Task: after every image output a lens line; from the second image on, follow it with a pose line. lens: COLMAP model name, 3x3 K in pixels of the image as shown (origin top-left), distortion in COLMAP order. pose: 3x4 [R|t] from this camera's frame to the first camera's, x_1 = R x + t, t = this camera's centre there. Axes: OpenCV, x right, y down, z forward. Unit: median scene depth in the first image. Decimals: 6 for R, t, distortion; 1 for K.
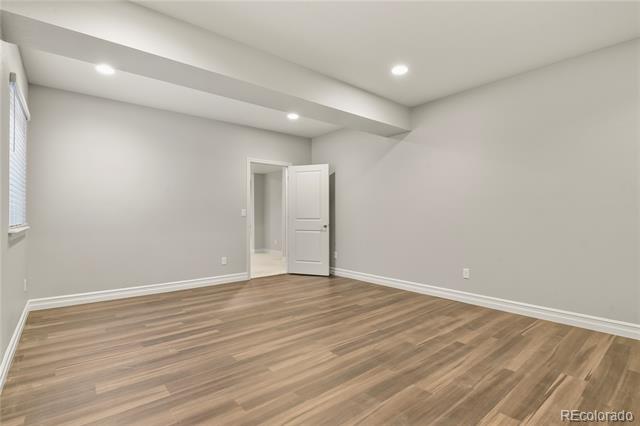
lens RADIAL K [[313.9, 0, 320.0], [0, 313.9, 213.0], [0, 0, 1]] dist [-0.002475, -0.000485]
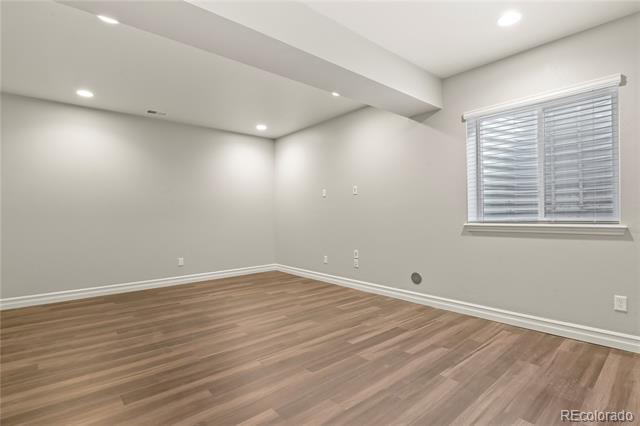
lens RADIAL K [[313.9, 0, 320.0], [0, 313.9, 213.0], [0, 0, 1]] dist [-0.002475, -0.000485]
pose [[-0.999719, 0.015665, -0.017763, -0.238457], [0.015925, 0.999767, -0.014576, 0.014593], [0.017531, -0.014855, -0.999736, 1.981999]]
